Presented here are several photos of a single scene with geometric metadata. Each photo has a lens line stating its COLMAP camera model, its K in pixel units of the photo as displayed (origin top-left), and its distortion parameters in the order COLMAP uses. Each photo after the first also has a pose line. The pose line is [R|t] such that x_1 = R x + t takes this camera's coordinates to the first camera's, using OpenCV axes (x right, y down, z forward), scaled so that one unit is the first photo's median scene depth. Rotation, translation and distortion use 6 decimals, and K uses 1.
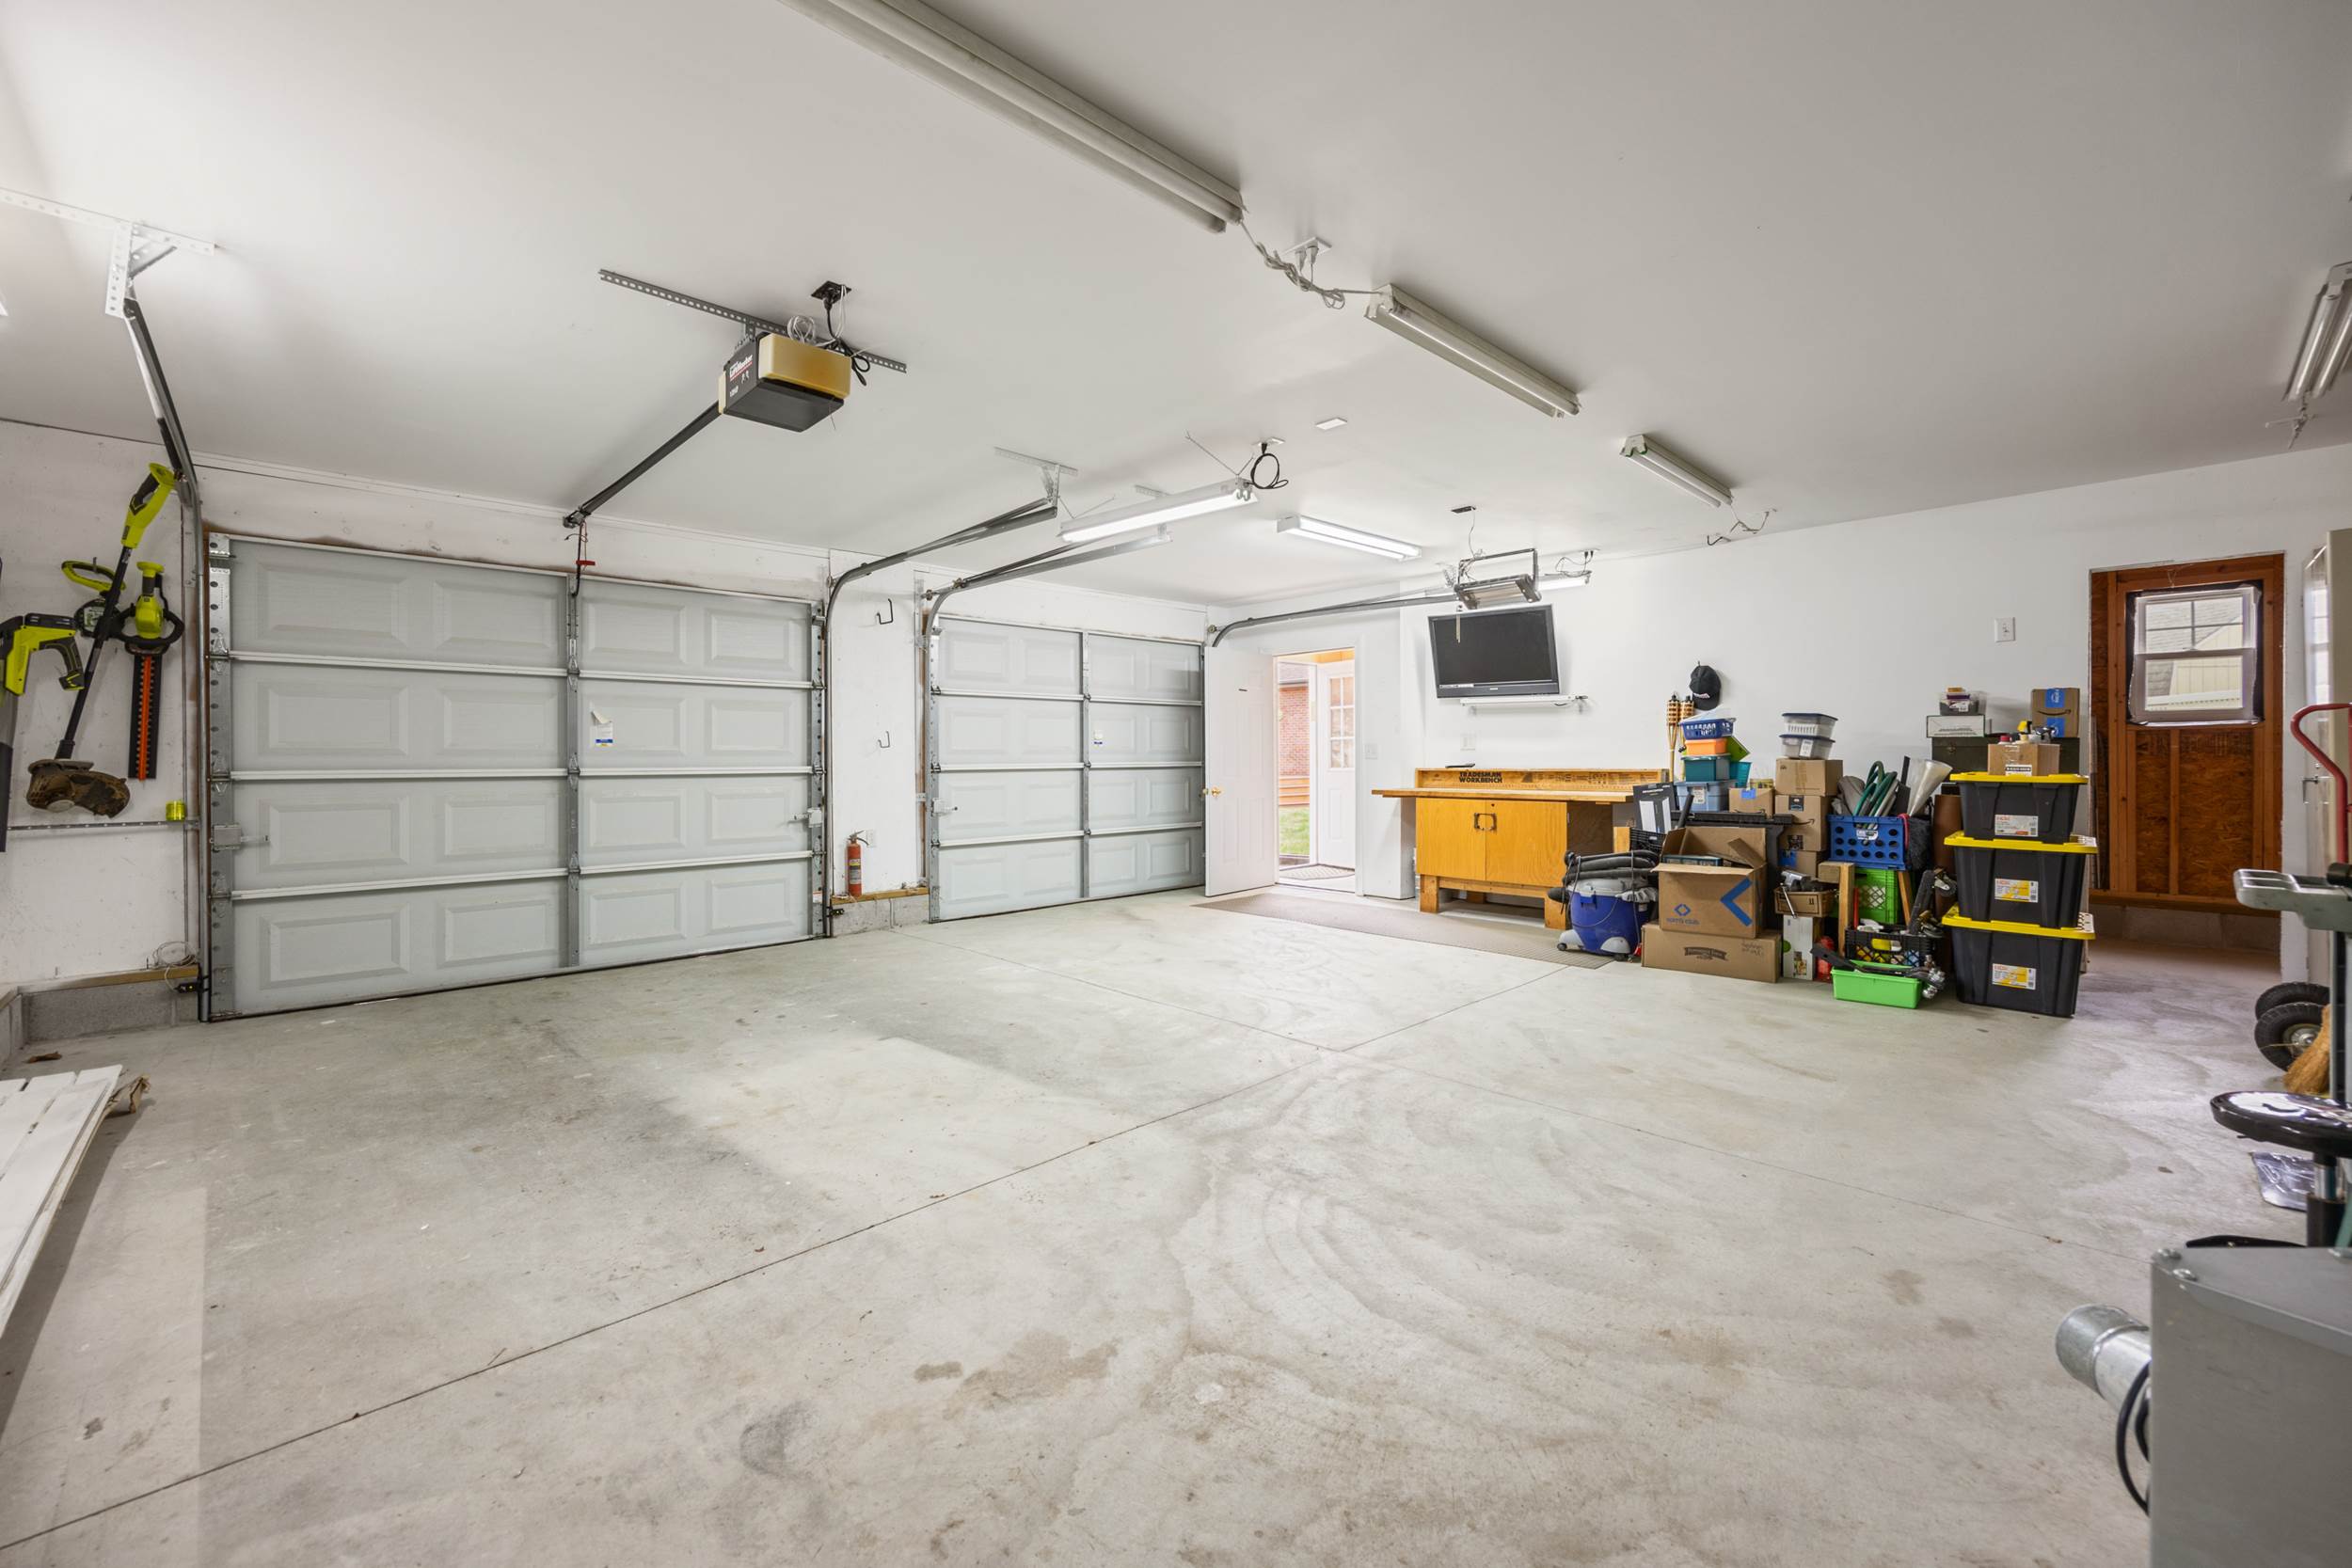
lens RADIAL K [[957.8, 0, 1176.0], [0, 957.8, 784.0], [0, 0, 1]] dist [0.002768, 0.000149]
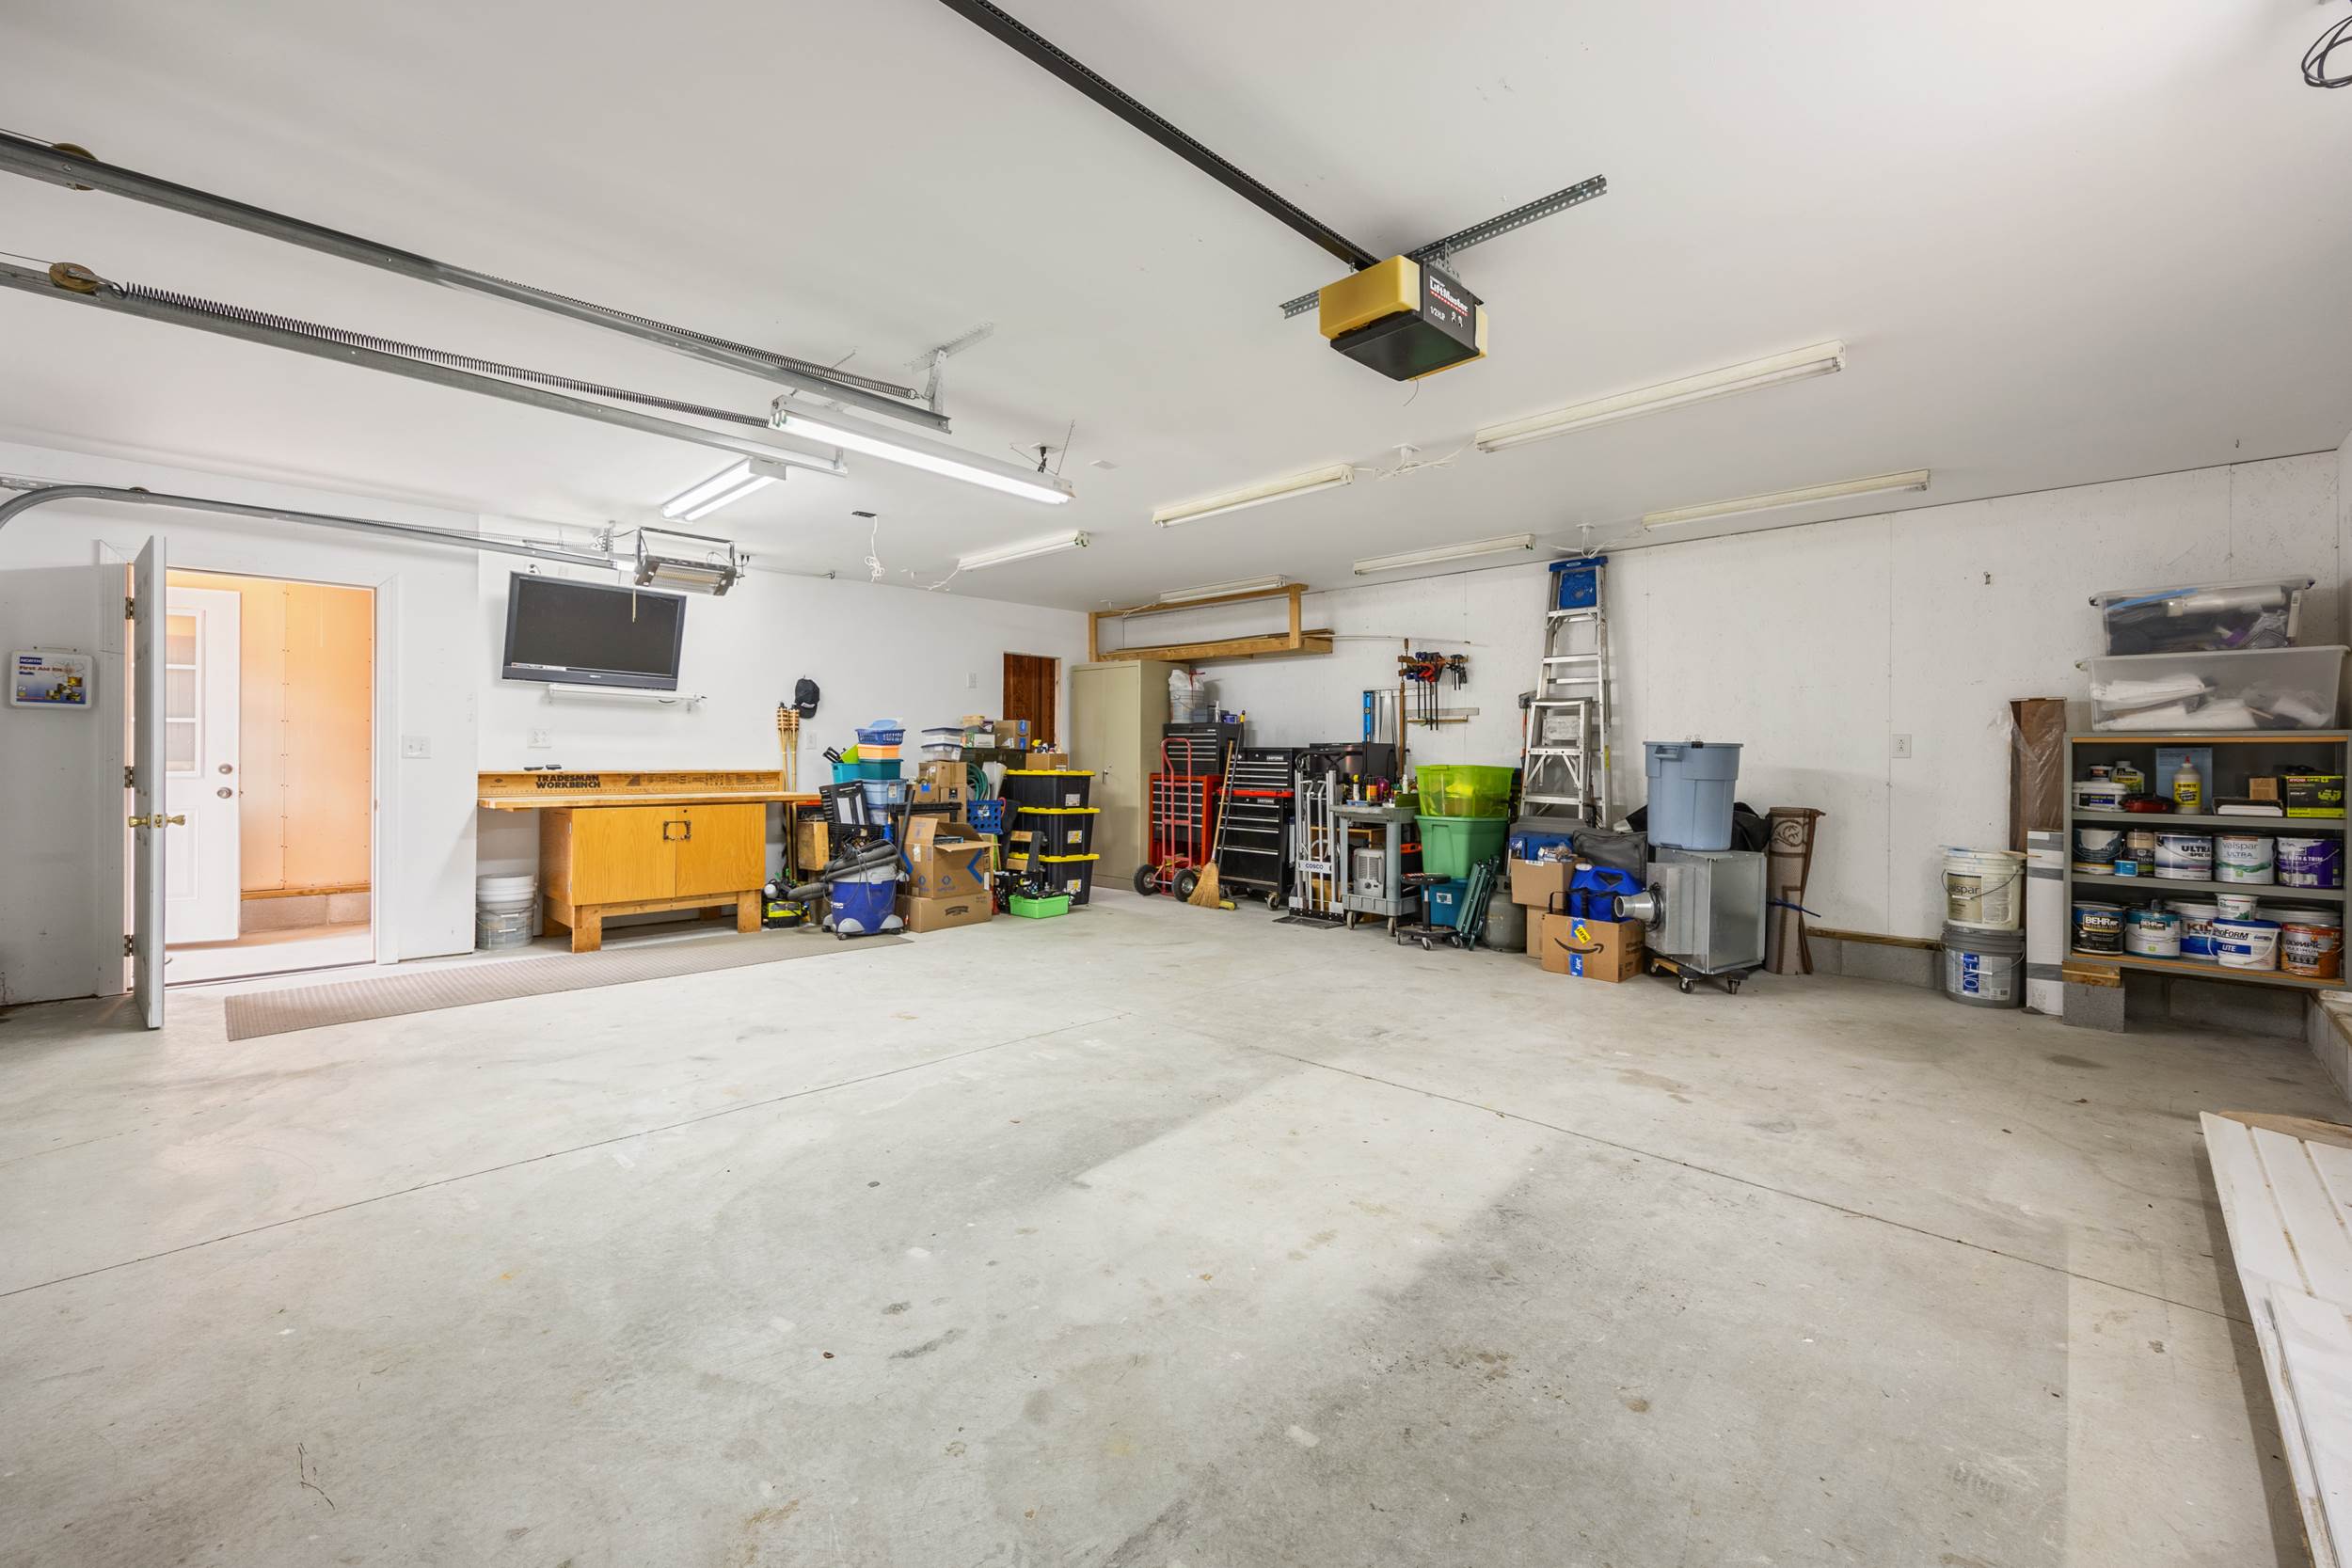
lens RADIAL K [[946.7, 0, 1170.4], [0, 946.7, 787.1], [0, 0, 1]] dist [-0.000795, -0.000293]
pose [[-0.027454, -0.026621, 0.999269, -1.150141], [0.020173, 0.999427, 0.027179, -0.031934], [-0.999419, 0.020905, -0.026901, 1.145802]]
